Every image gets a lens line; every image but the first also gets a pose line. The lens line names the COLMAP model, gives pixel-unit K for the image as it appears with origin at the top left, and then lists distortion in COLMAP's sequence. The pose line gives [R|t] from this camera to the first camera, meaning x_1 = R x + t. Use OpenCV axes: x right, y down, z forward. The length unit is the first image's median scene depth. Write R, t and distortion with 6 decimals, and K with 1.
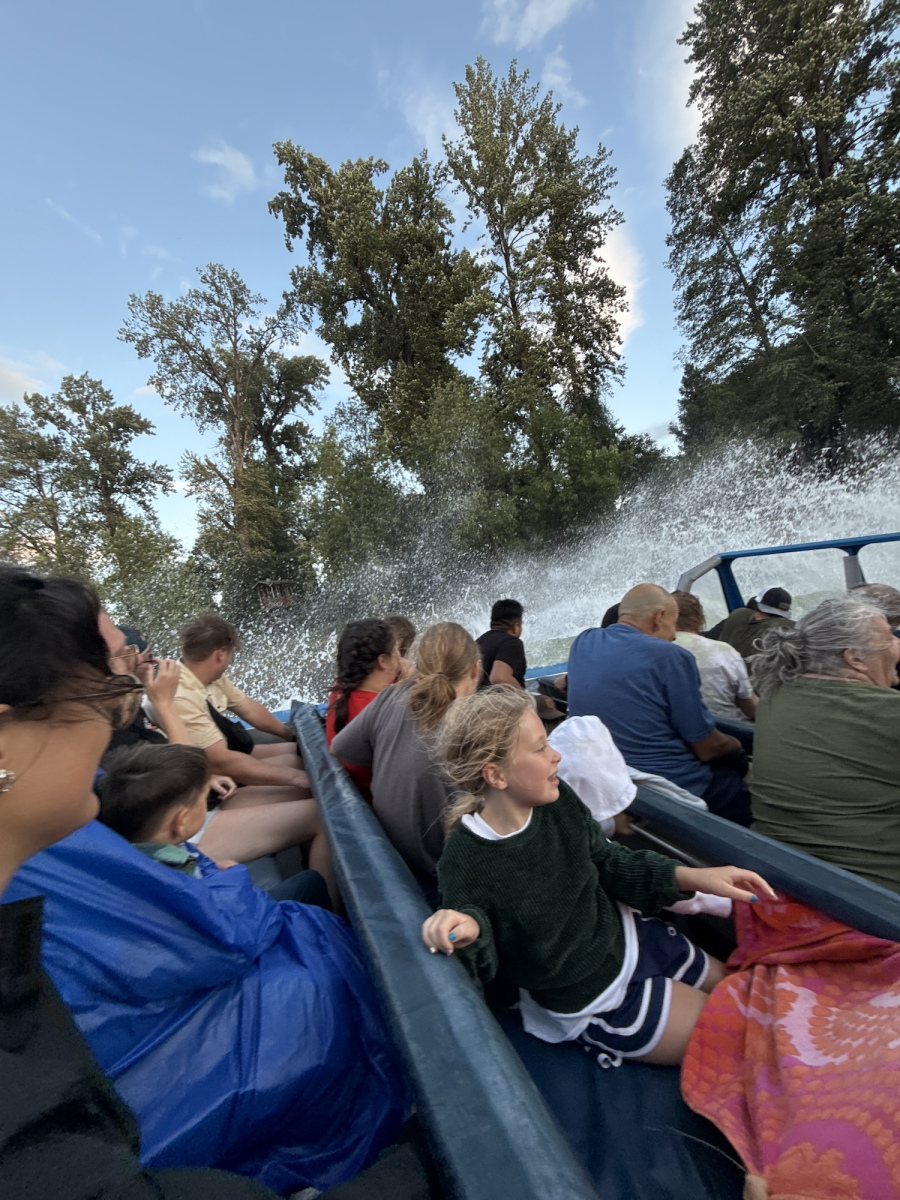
lens RADIAL K [[482.7, 0, 450.9], [0, 482.7, 597.4], [0, 0, 1]] dist [0.005549, -0.001084]
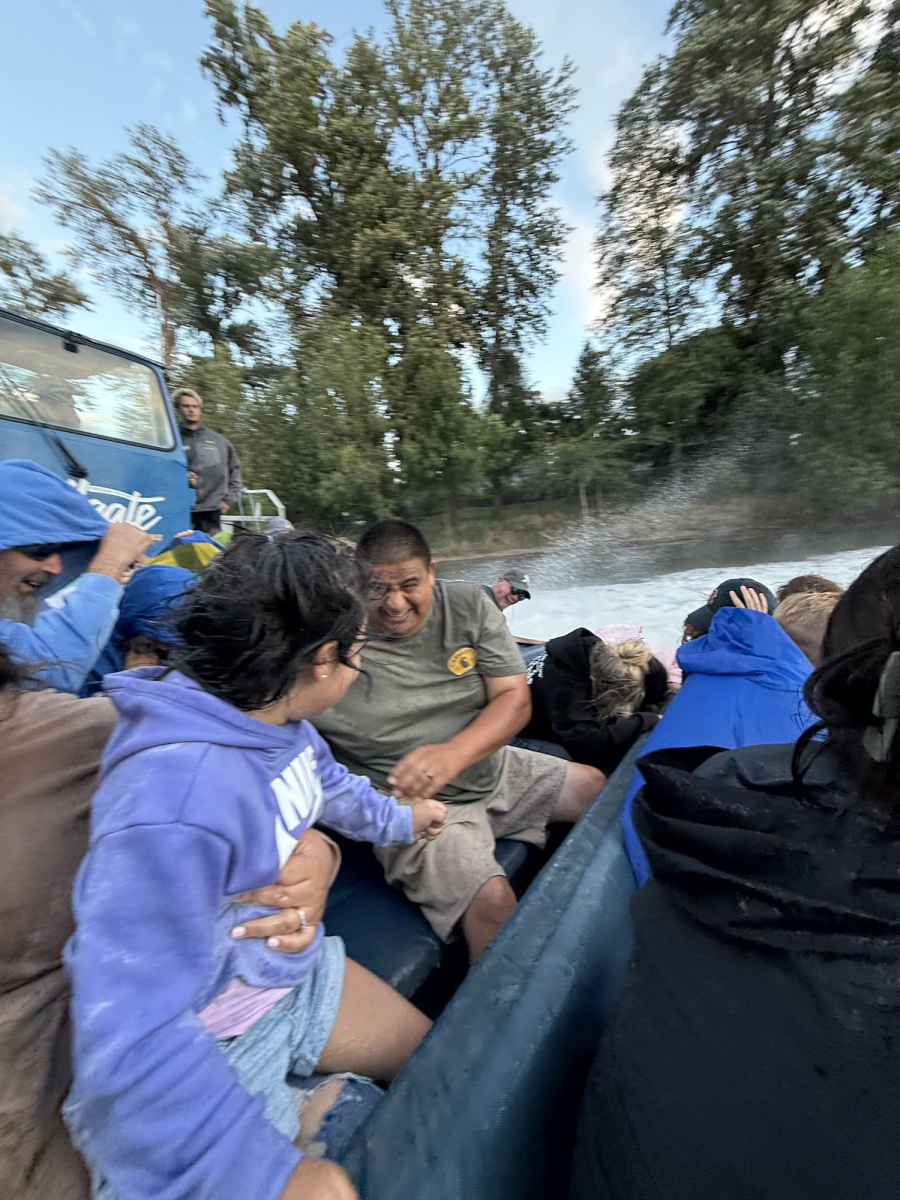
lens RADIAL K [[482.7, 0, 442.9], [0, 482.7, 598.5], [0, 0, 1]] dist [0.005549, -0.001084]
pose [[0.989338, 0.143540, 0.024628, 0.161110], [-0.145637, 0.975706, 0.163672, -0.058806], [-0.000536, -0.165513, 0.986207, -0.033093]]
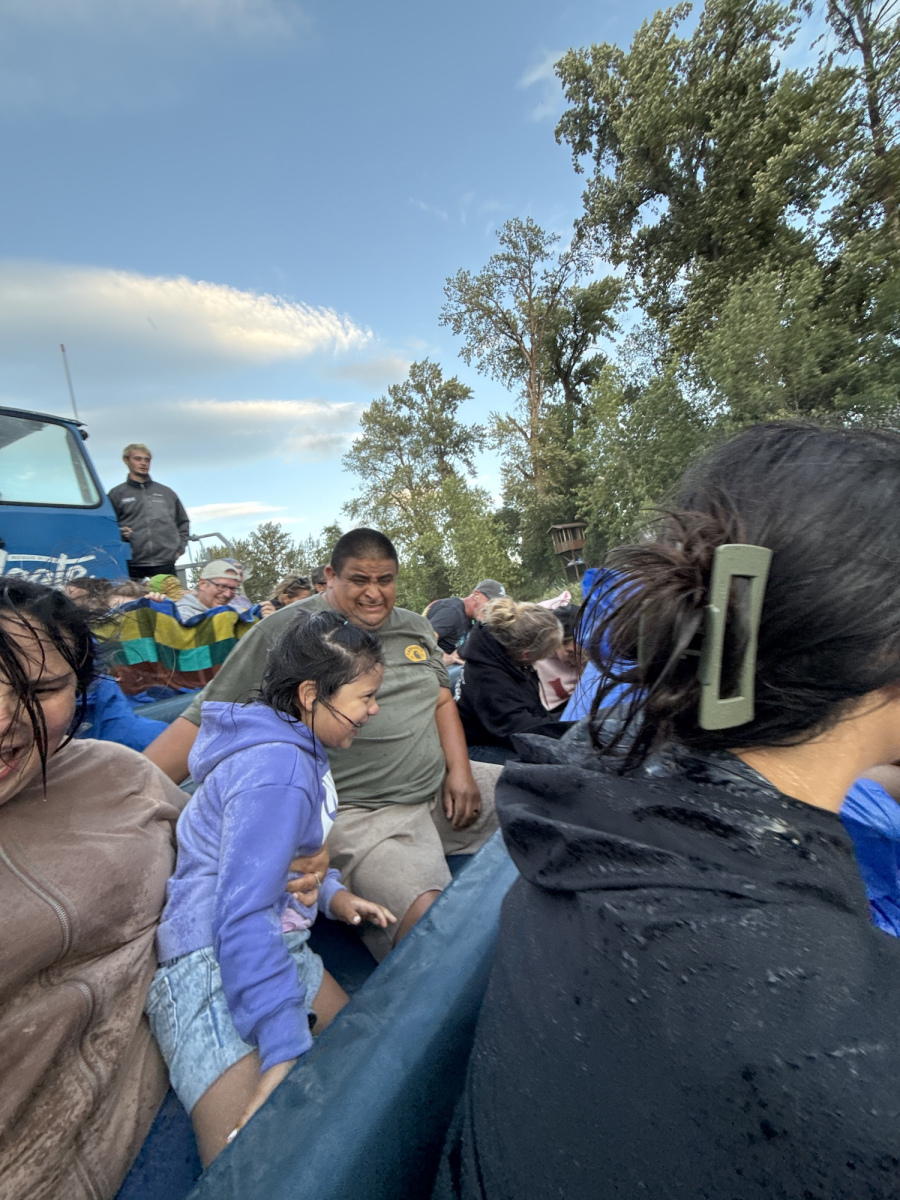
lens RADIAL K [[482.7, 0, 450.1], [0, 482.7, 597.4], [0, 0, 1]] dist [0.005549, -0.001084]
pose [[0.802099, 0.051339, -0.594980, 0.069073], [0.030891, 0.991397, 0.127189, -0.020593], [0.596392, -0.120397, 0.793613, -0.002578]]
